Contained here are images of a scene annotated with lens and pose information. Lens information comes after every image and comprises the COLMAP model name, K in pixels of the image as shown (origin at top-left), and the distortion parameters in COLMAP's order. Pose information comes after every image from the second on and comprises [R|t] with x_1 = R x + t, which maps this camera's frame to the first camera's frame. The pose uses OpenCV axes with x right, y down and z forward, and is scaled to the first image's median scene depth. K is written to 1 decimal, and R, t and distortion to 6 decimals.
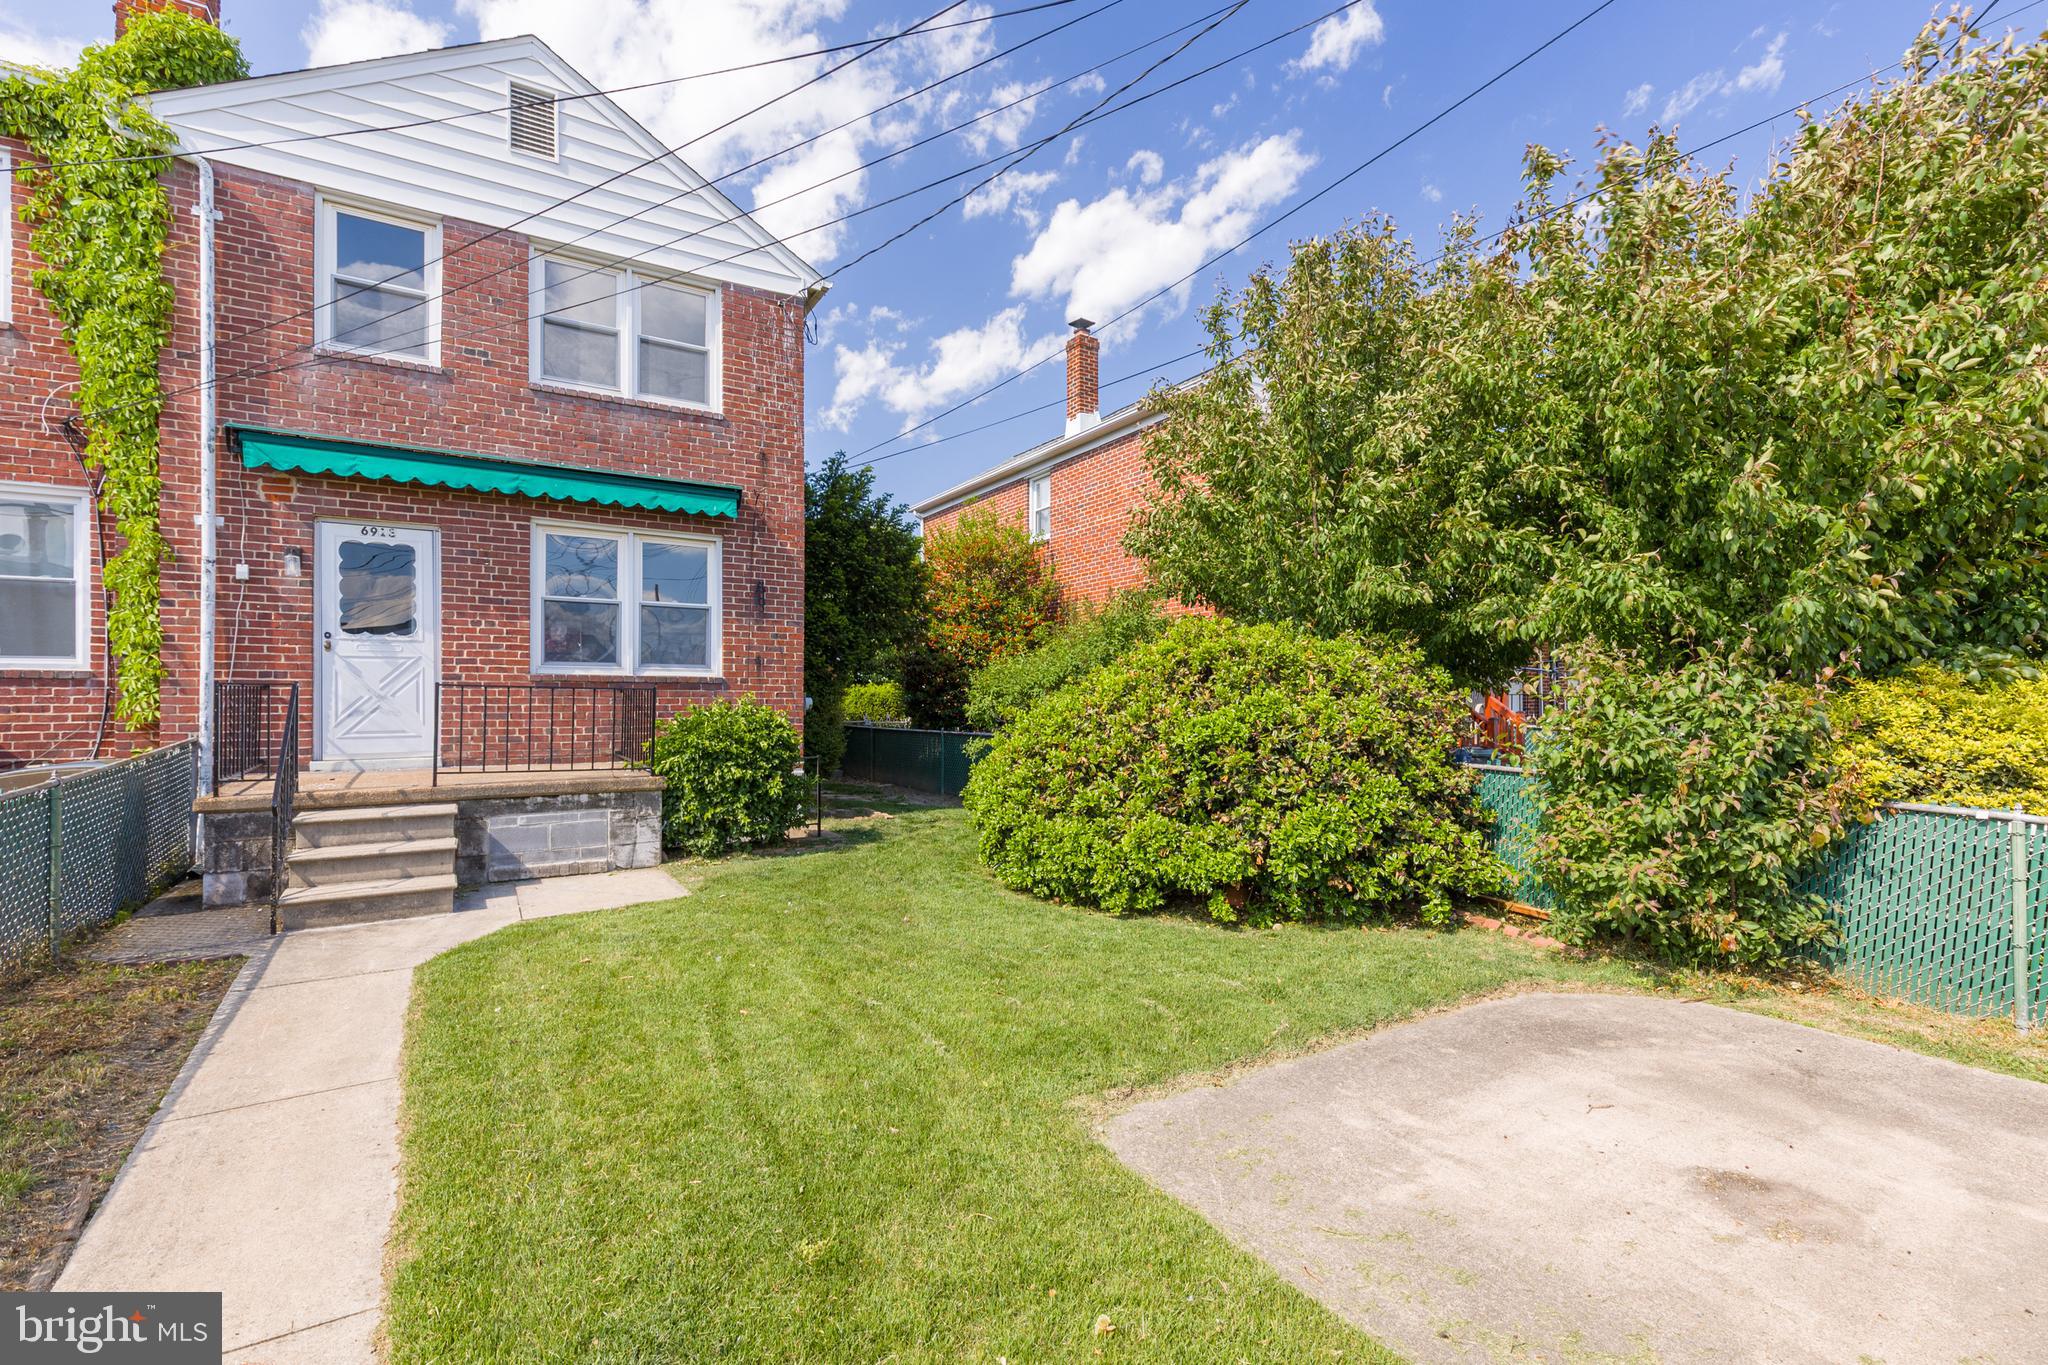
lens RADIAL K [[940.2, 0, 1018.9], [0, 940.2, 688.4], [0, 0, 1]] dist [0.009838, -0.000626]
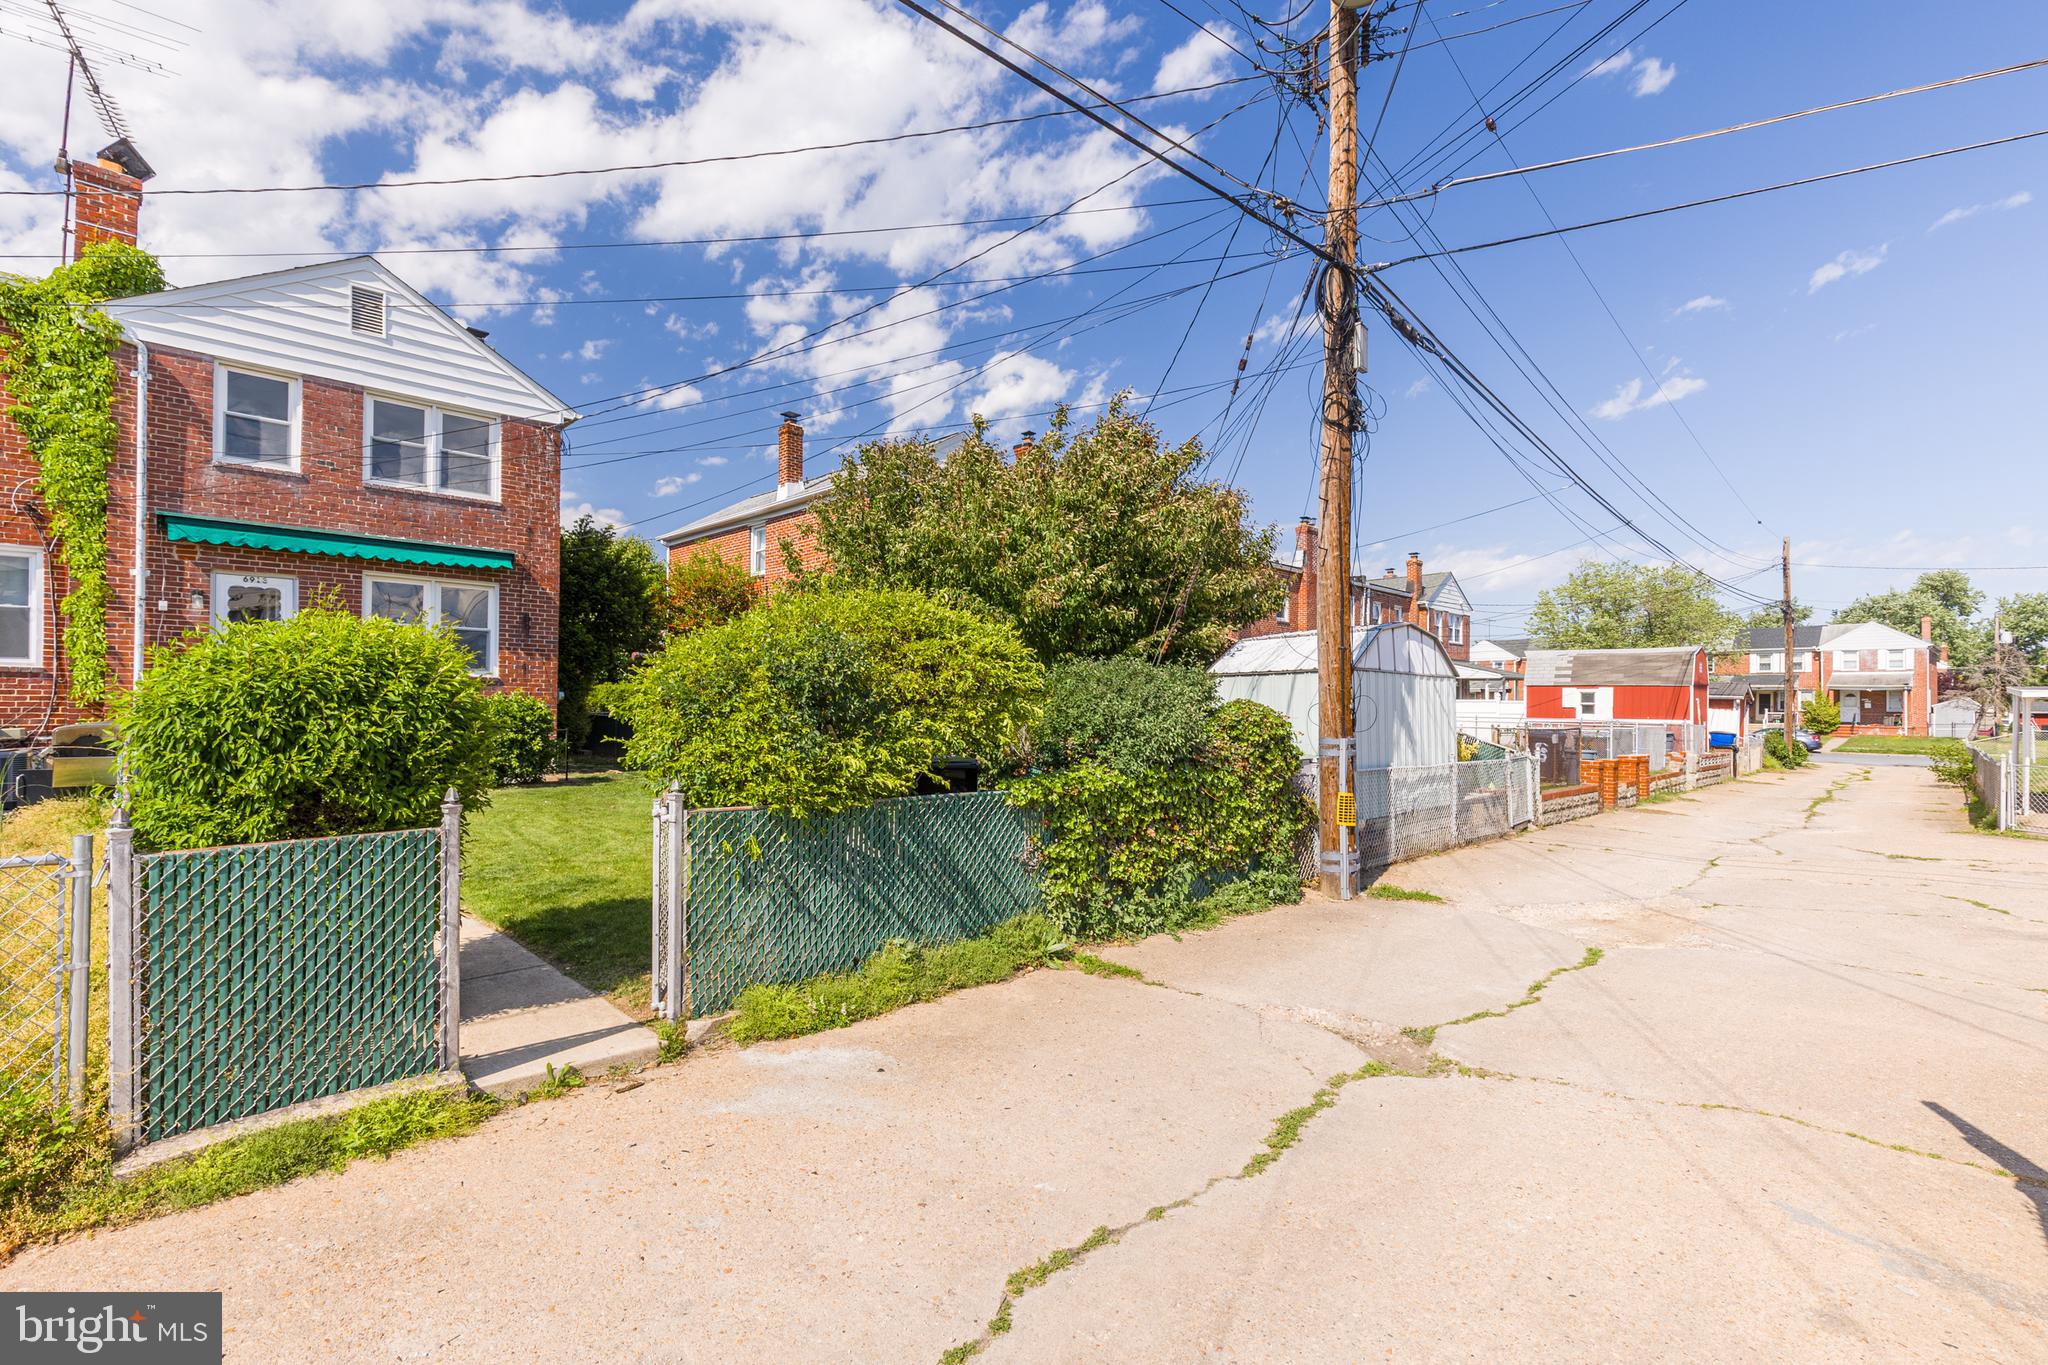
lens RADIAL K [[940.2, 0, 1036.6], [0, 940.2, 687.2], [0, 0, 1]] dist [0.009838, -0.000626]
pose [[0.970675, 0.012908, 0.240047, 0.188280], [-0.012192, 0.999916, -0.004470, 0.000498], [-0.240084, 0.001412, 0.970751, -0.795008]]
